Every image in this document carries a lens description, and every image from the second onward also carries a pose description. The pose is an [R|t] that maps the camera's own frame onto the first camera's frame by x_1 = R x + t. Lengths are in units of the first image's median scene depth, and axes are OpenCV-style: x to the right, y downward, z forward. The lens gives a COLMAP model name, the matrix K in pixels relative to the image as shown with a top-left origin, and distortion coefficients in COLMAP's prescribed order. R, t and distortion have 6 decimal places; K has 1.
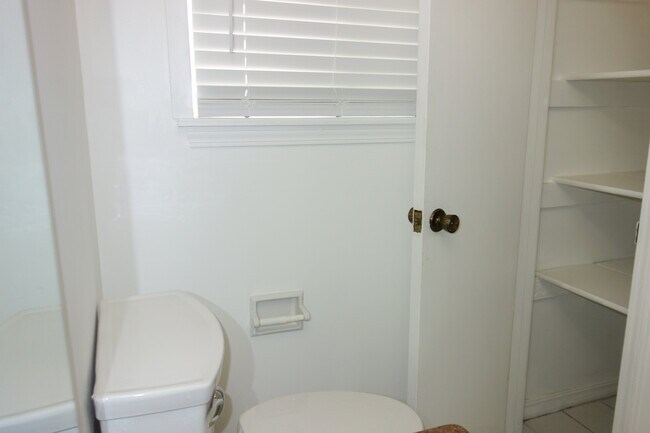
lens RADIAL K [[511.3, 0, 325.0], [0, 511.3, 216.5], [0, 0, 1]] dist [-0.001377, -0.000866]
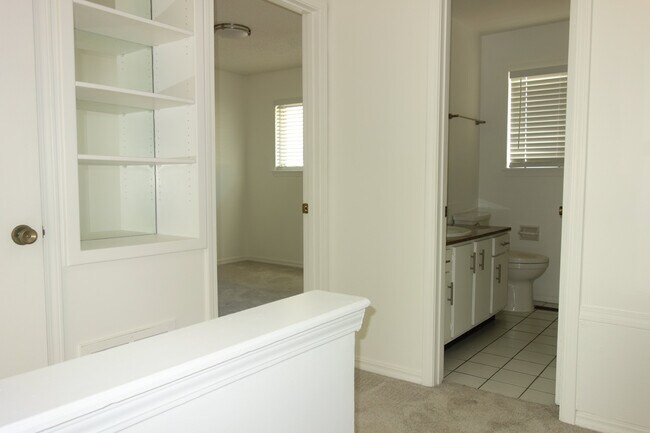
lens RADIAL K [[511.3, 0, 325.0], [0, 511.3, 216.5], [0, 0, 1]] dist [-0.001377, -0.000866]
pose [[0.516303, 0.059599, -0.854330, 2.043685], [-0.184437, 0.981905, -0.042963, 0.500157], [0.836310, 0.179752, 0.517952, -1.739795]]
